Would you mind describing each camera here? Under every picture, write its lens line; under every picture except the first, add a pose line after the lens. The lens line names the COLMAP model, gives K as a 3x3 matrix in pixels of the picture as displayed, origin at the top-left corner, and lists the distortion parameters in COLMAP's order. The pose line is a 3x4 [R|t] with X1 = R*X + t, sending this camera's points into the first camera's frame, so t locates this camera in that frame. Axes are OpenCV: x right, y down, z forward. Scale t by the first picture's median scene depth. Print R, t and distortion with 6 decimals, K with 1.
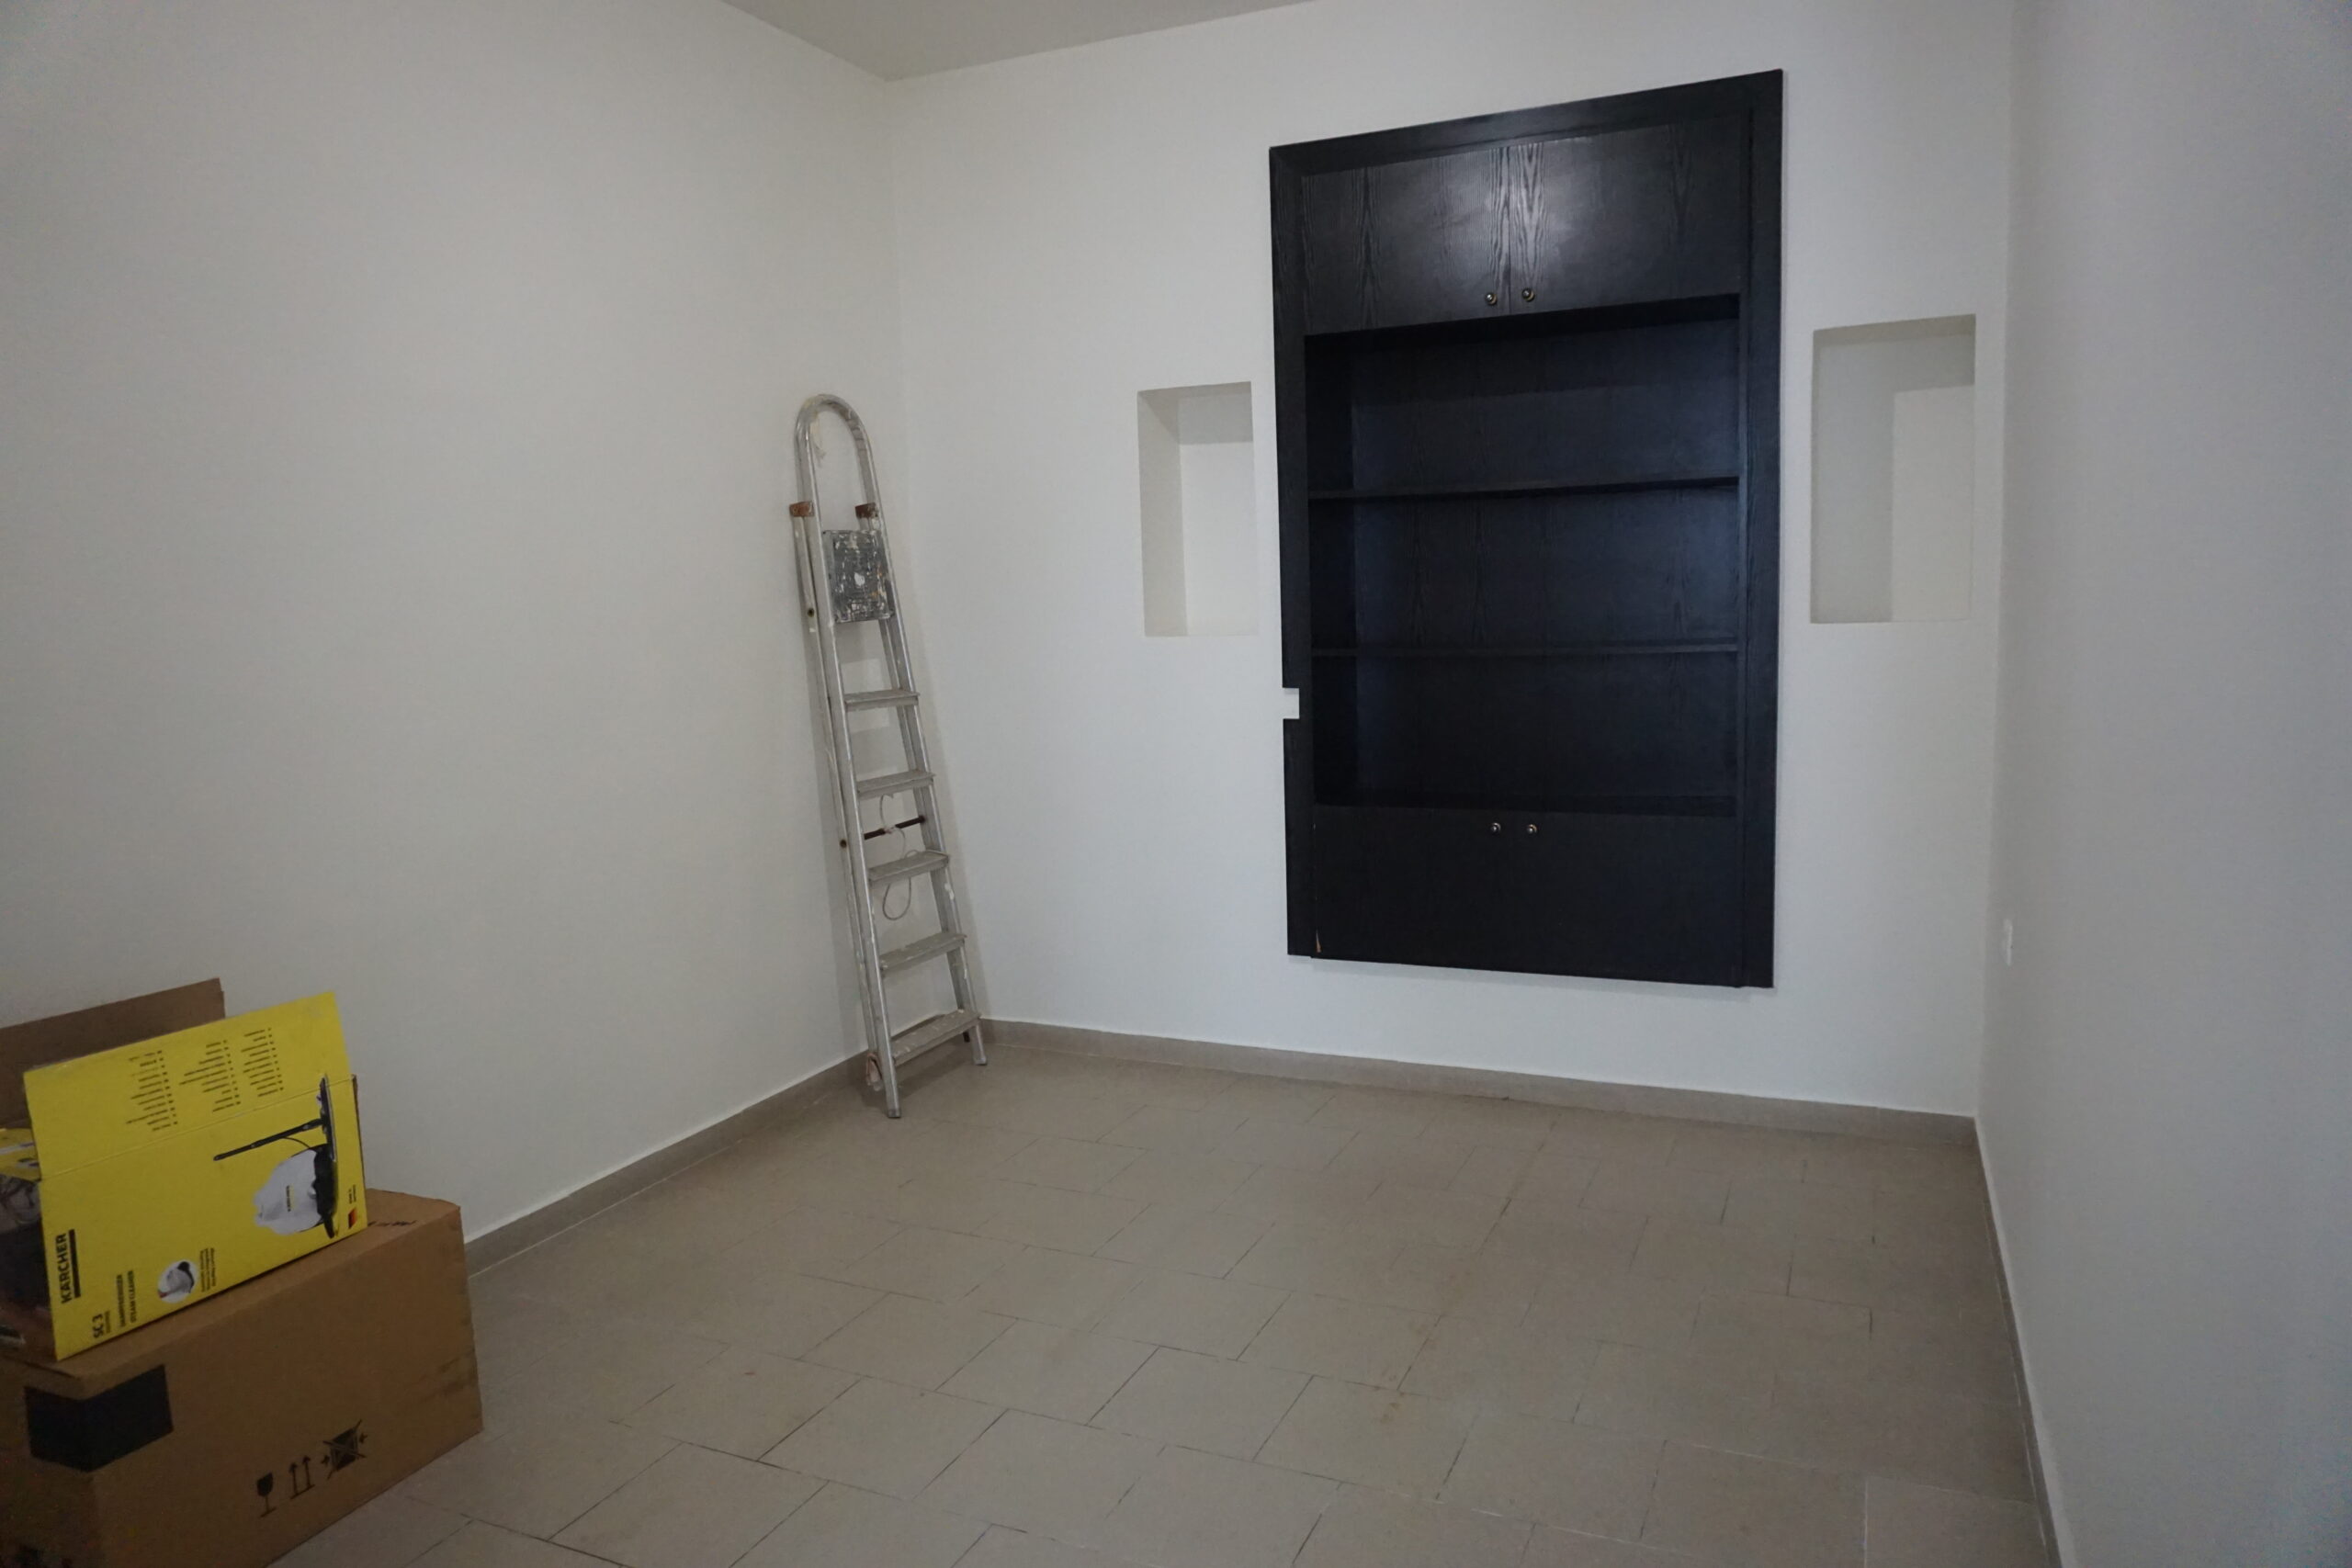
lens RADIAL K [[1588.9, 0, 1176.0], [0, 1588.9, 784.0], [0, 0, 1]] dist [-0.045072, 0.036552]
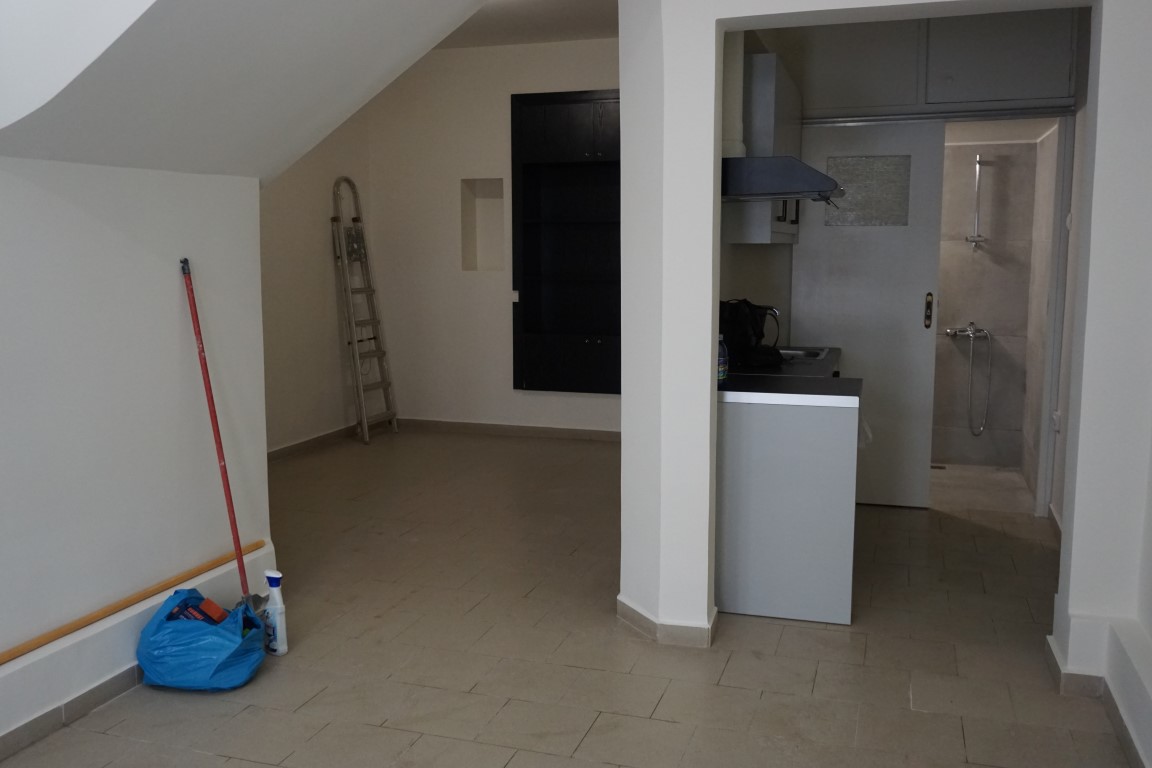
lens RADIAL K [[1037.4, 0, 576.0], [0, 1037.4, 384.0], [0, 0, 1]] dist [0.006867, -0.008491]
pose [[0.993062, 0.016026, 0.116492, -0.029875], [-0.016577, 0.999856, 0.003764, 0.091142], [-0.116415, -0.005669, 0.993184, -0.782831]]
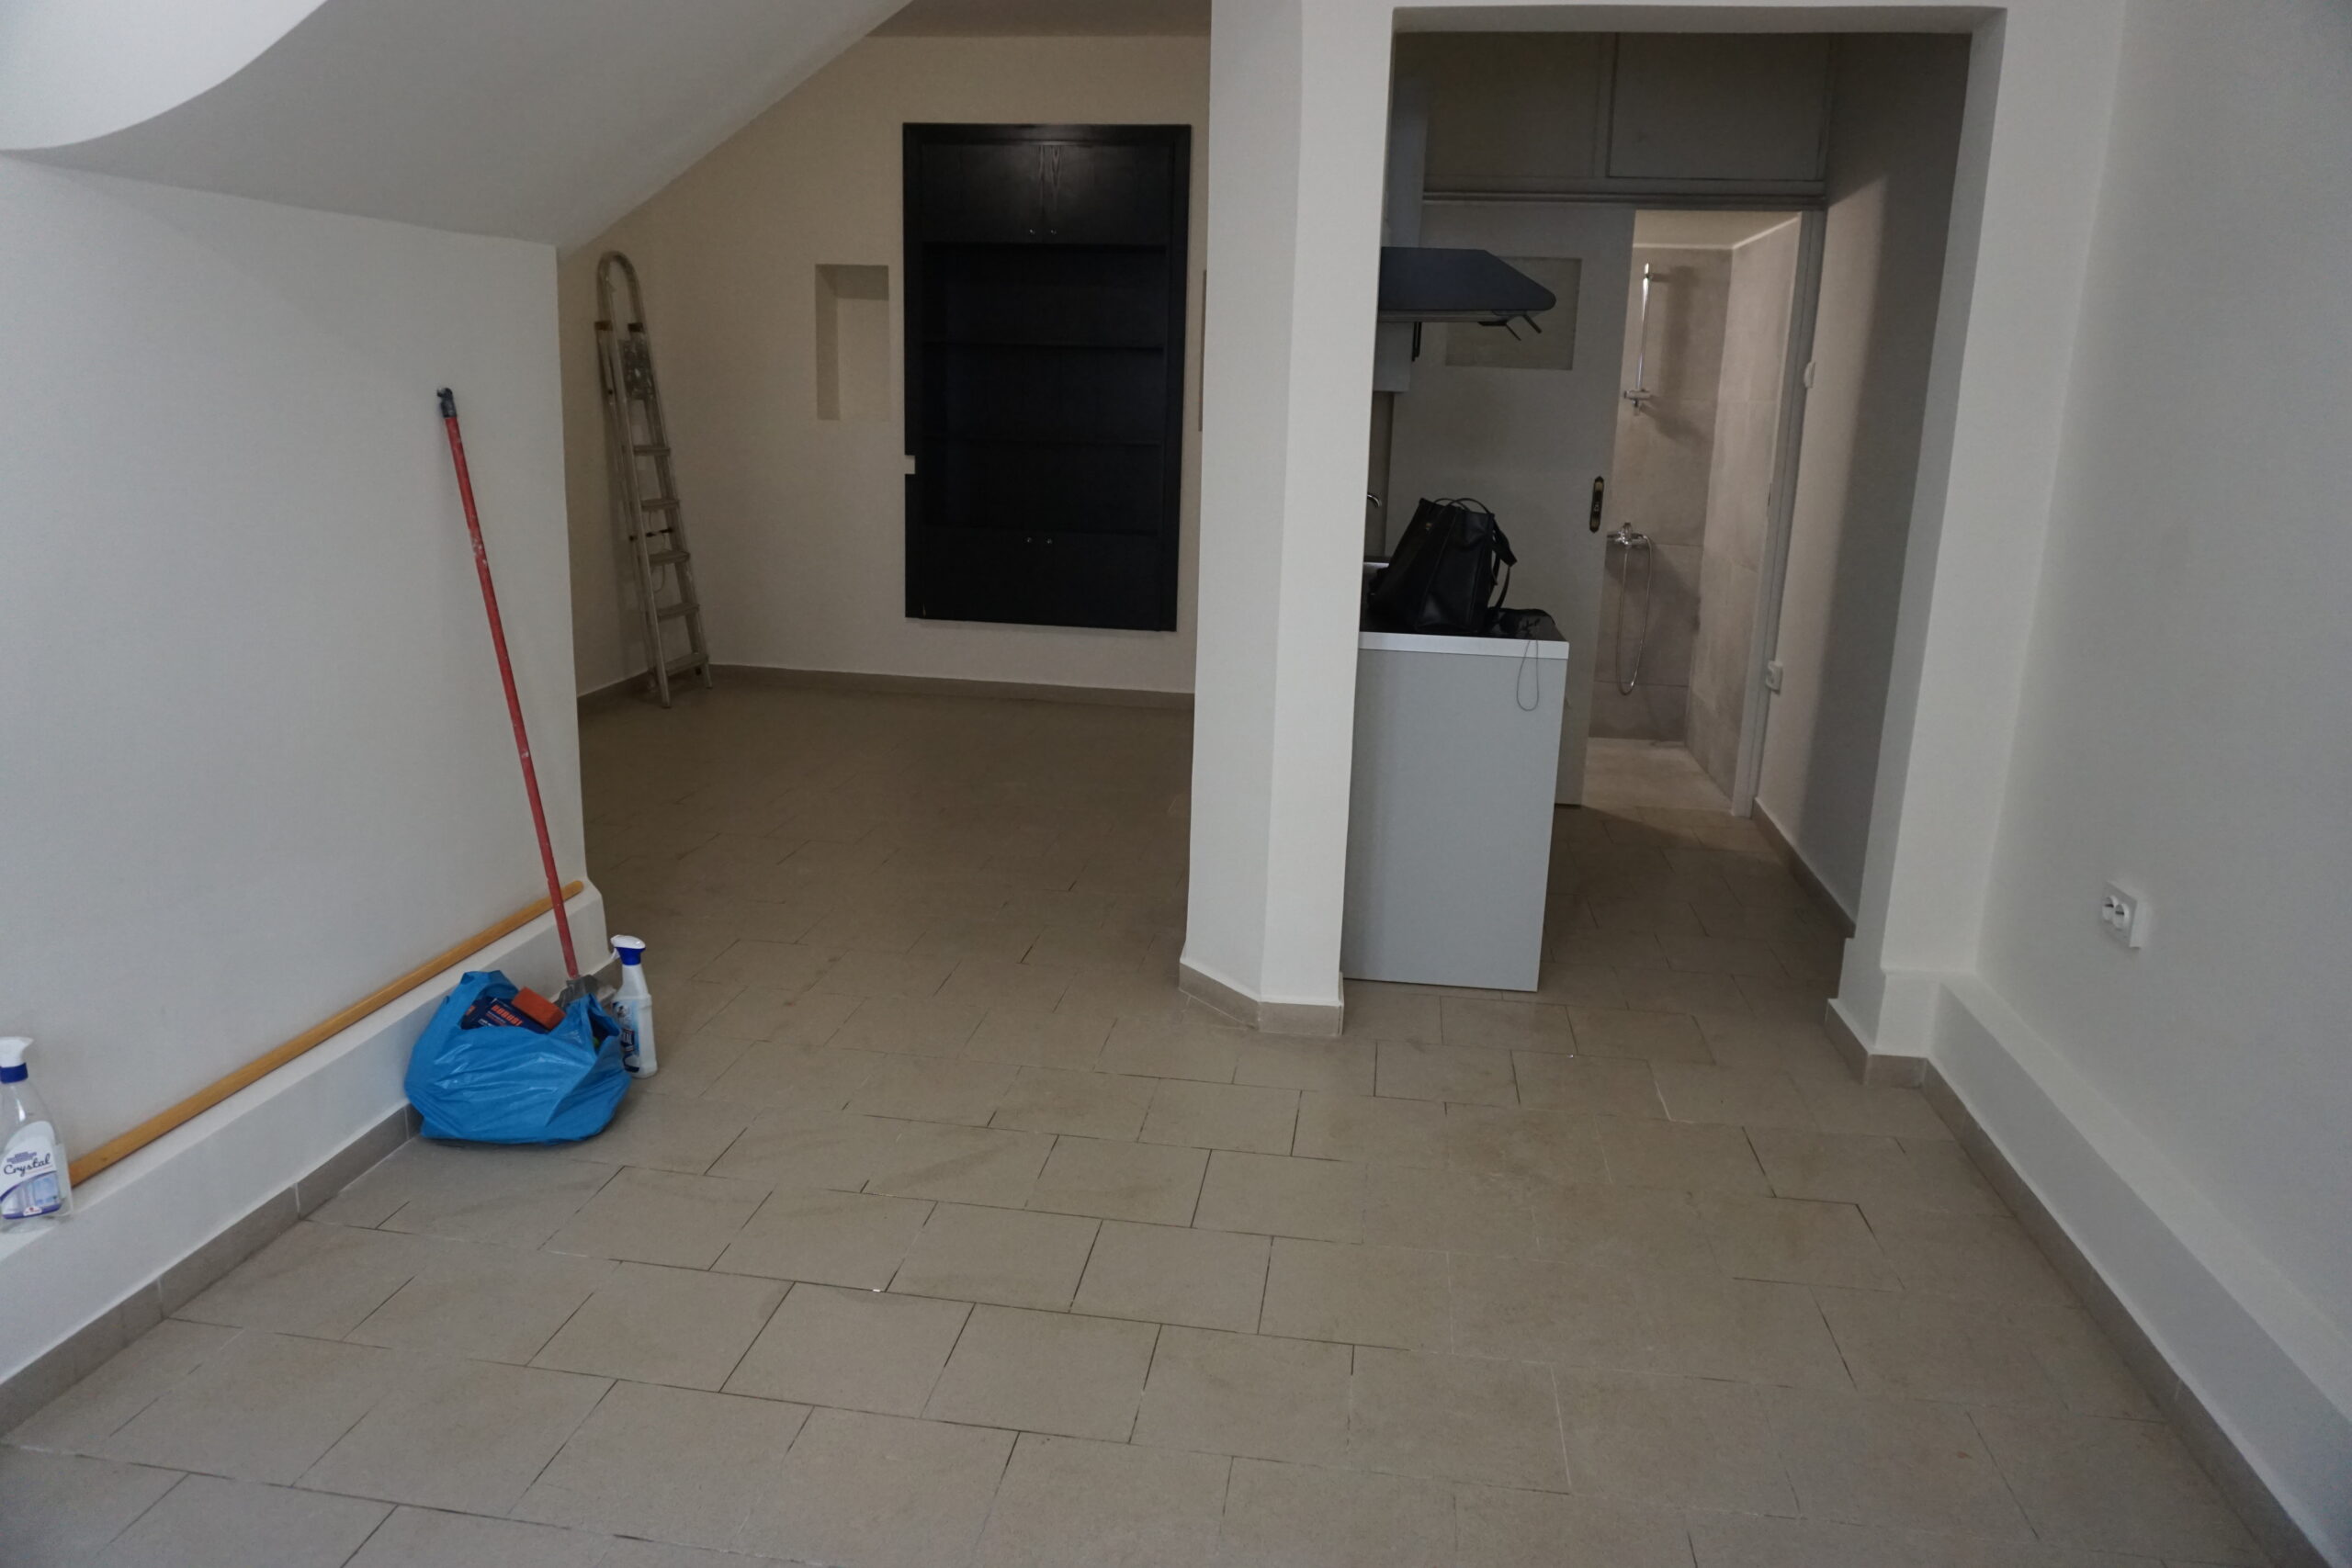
lens RADIAL K [[1588.9, 0, 1176.0], [0, 1588.9, 784.0], [0, 0, 1]] dist [-0.045072, 0.036552]
pose [[0.956689, -0.007915, 0.291006, -0.145840], [-0.026265, 0.993207, 0.113360, 0.085695], [-0.289926, -0.116093, 0.949982, -0.696226]]
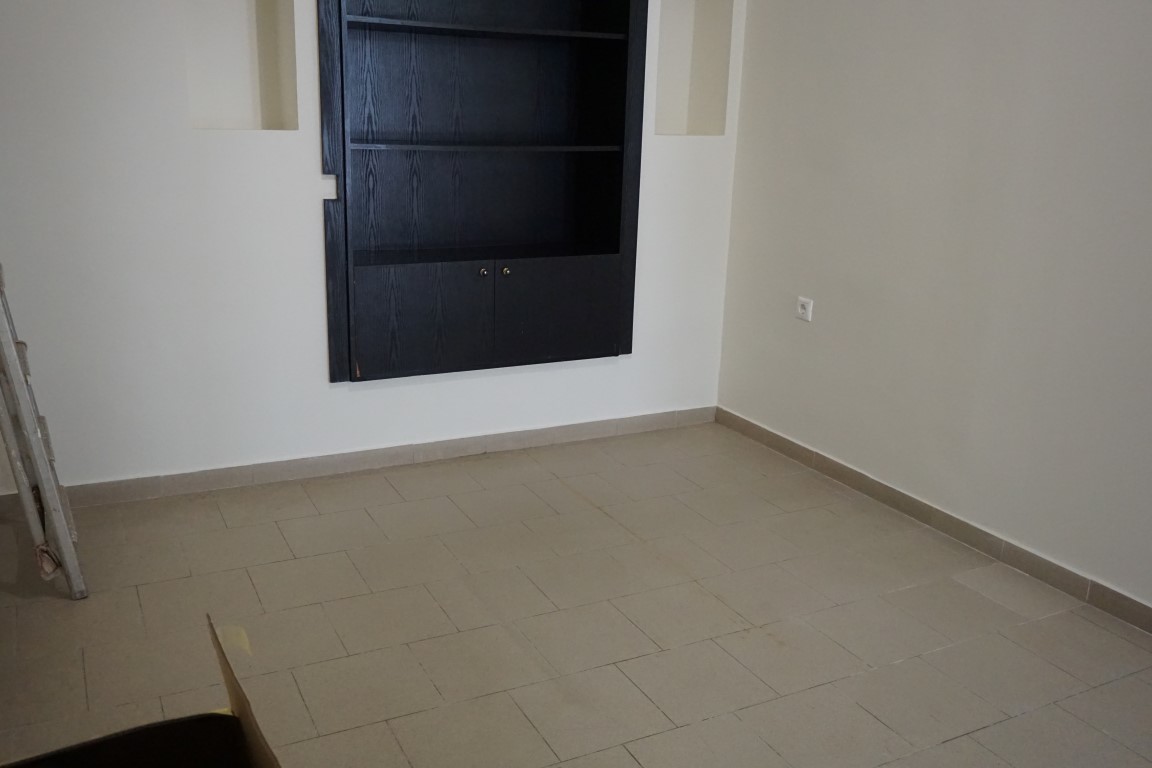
lens RADIAL K [[1037.4, 0, 576.0], [0, 1037.4, 384.0], [0, 0, 1]] dist [0.006867, -0.008491]
pose [[0.606970, -0.157067, 0.779049, -0.476370], [0.047671, 0.985706, 0.161591, -0.019916], [-0.793293, -0.060943, 0.605782, 0.325385]]
